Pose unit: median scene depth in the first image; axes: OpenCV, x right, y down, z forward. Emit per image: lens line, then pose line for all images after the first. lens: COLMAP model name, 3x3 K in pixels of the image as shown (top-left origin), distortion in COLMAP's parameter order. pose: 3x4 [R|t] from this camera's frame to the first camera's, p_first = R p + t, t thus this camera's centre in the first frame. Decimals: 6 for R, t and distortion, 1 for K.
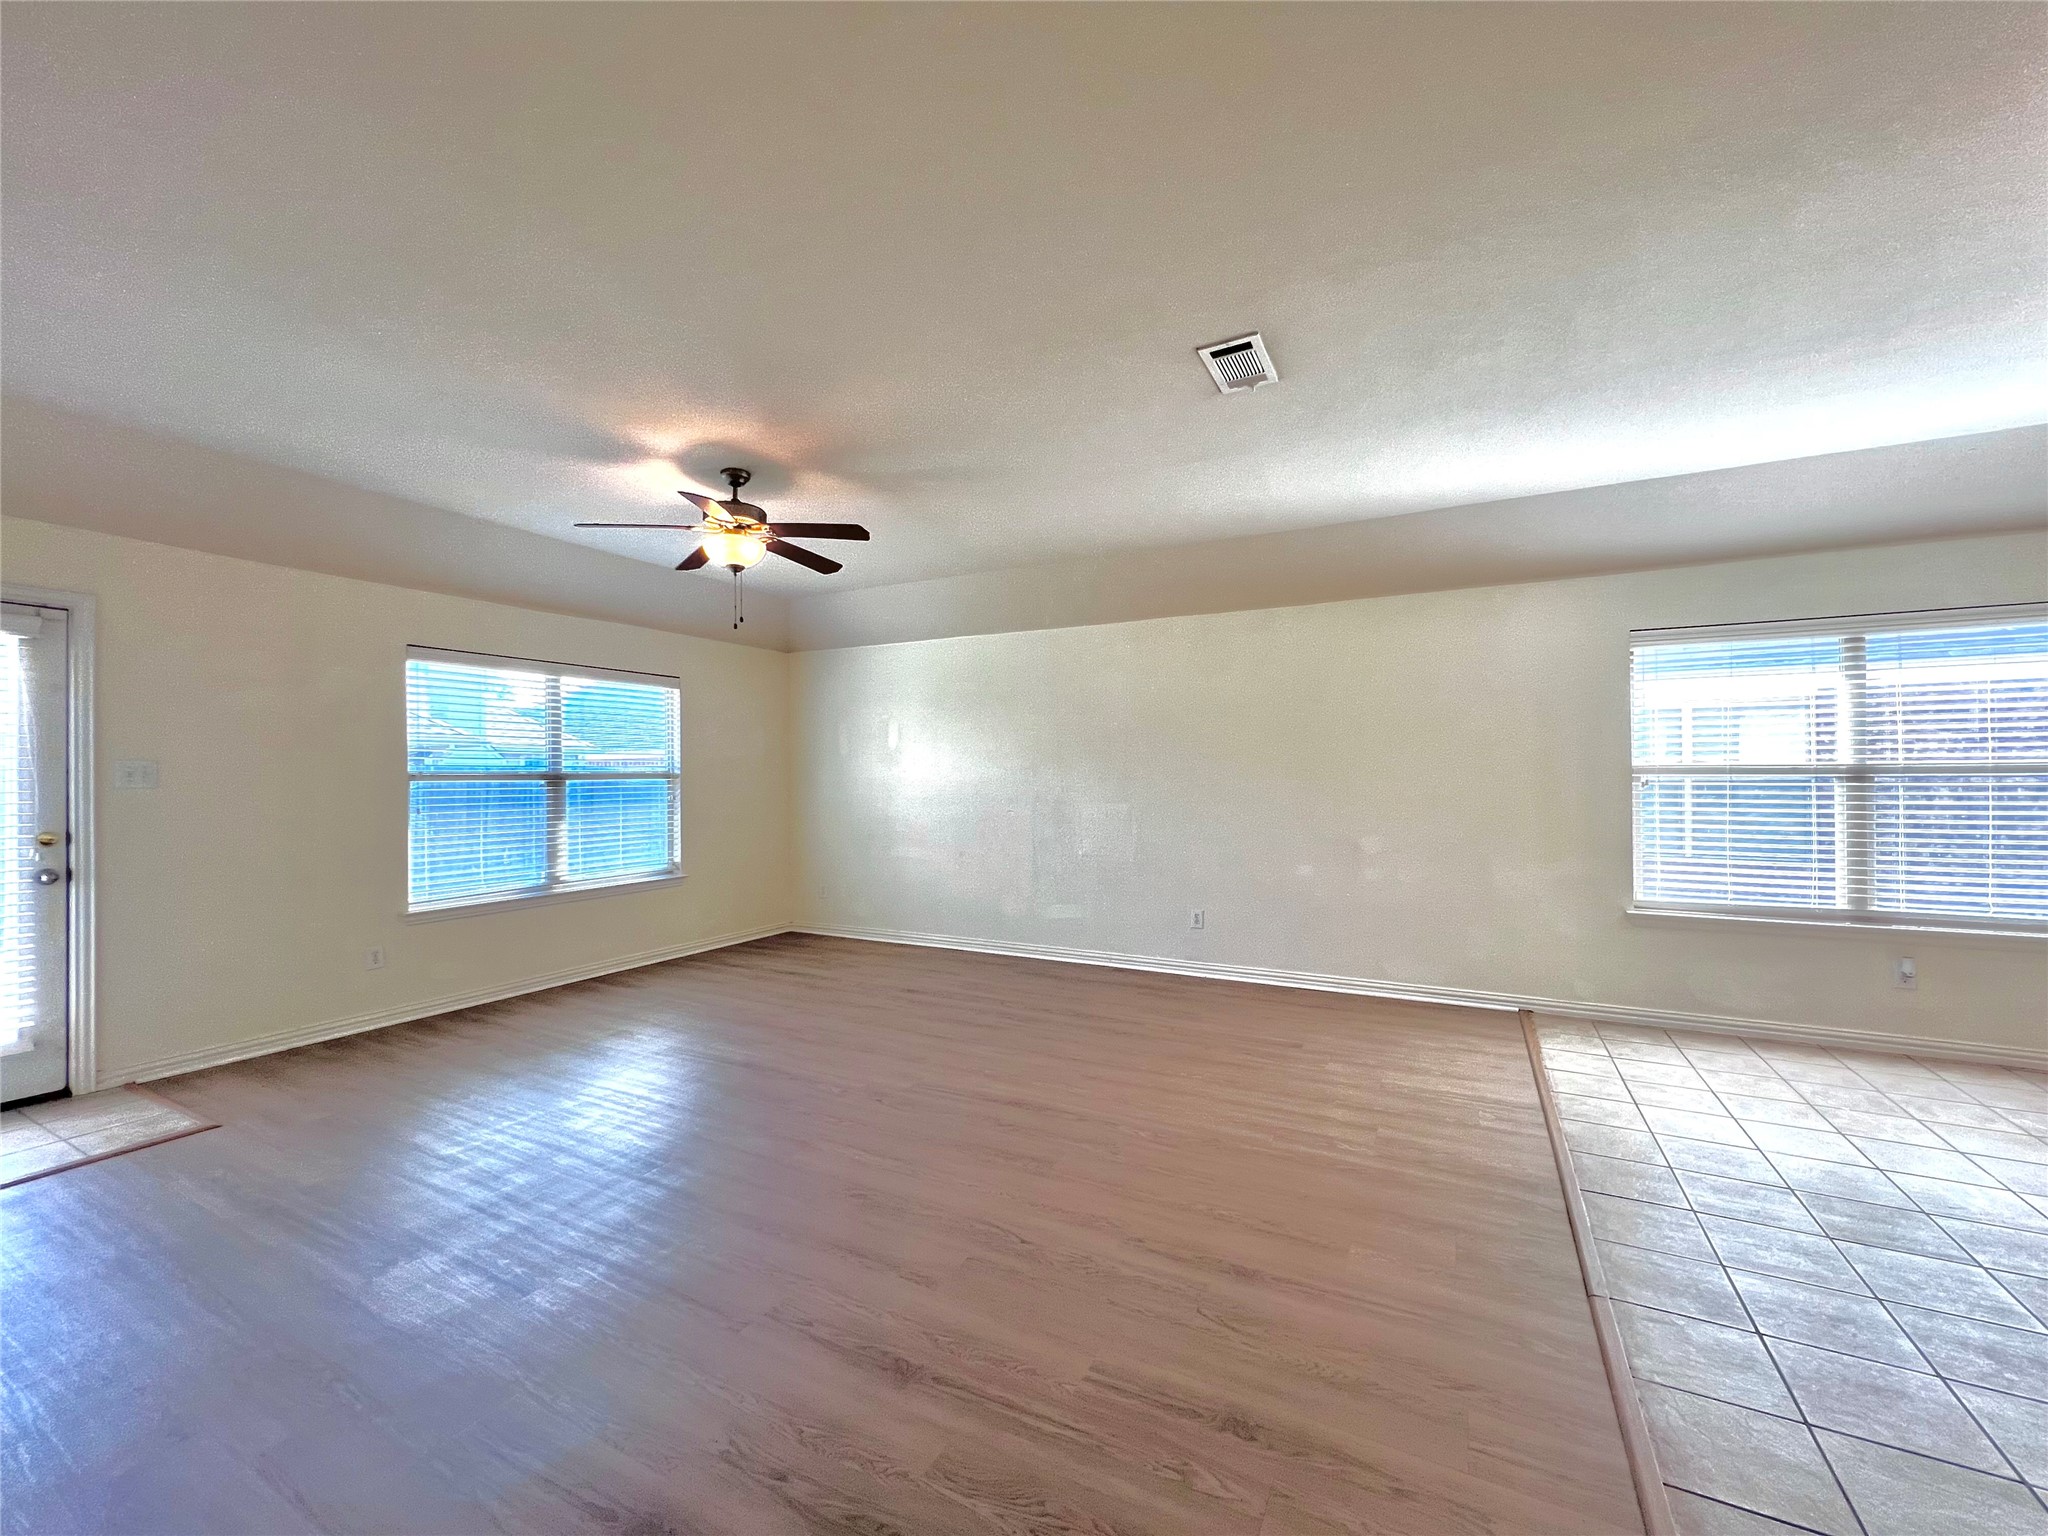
lens RADIAL K [[830.1, 0, 1029.8], [0, 830.1, 771.6], [0, 0, 1]] dist [0.006610, 0.000401]
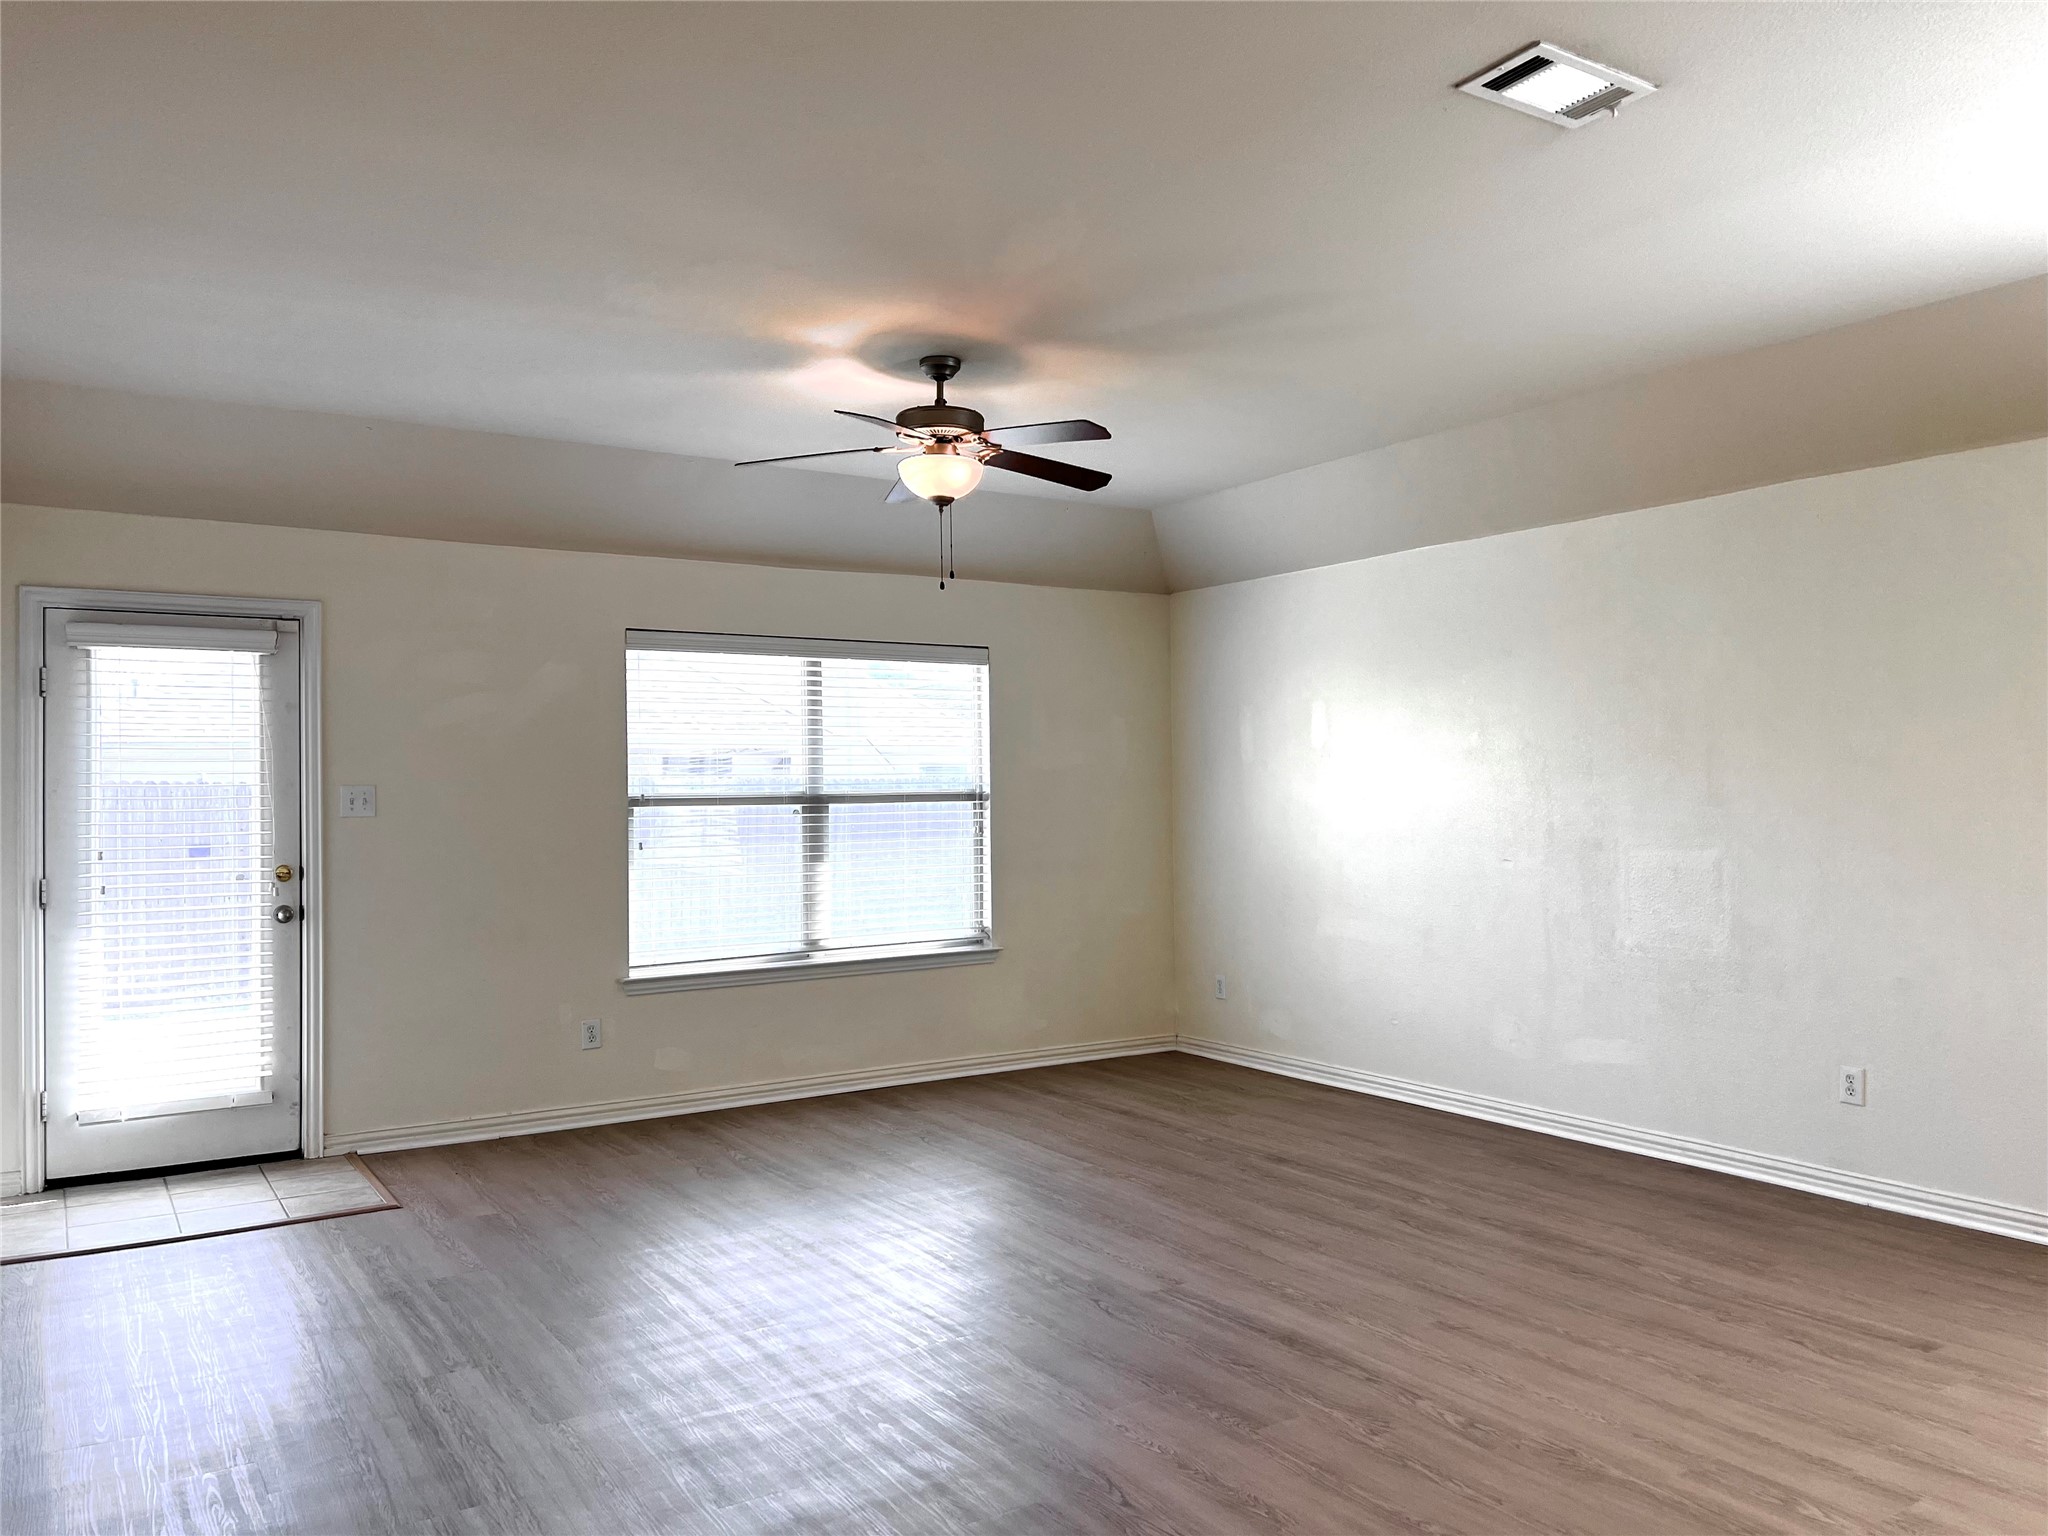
lens RADIAL K [[1533.7, 0, 1017.7], [0, 1533.7, 774.2], [0, 0, 1]] dist [0.068031, -0.048154]
pose [[0.874327, -0.008957, -0.485255, 0.287017], [0.007557, 0.999960, -0.004840, -0.010424], [0.485278, 0.000565, 0.874360, -0.075144]]
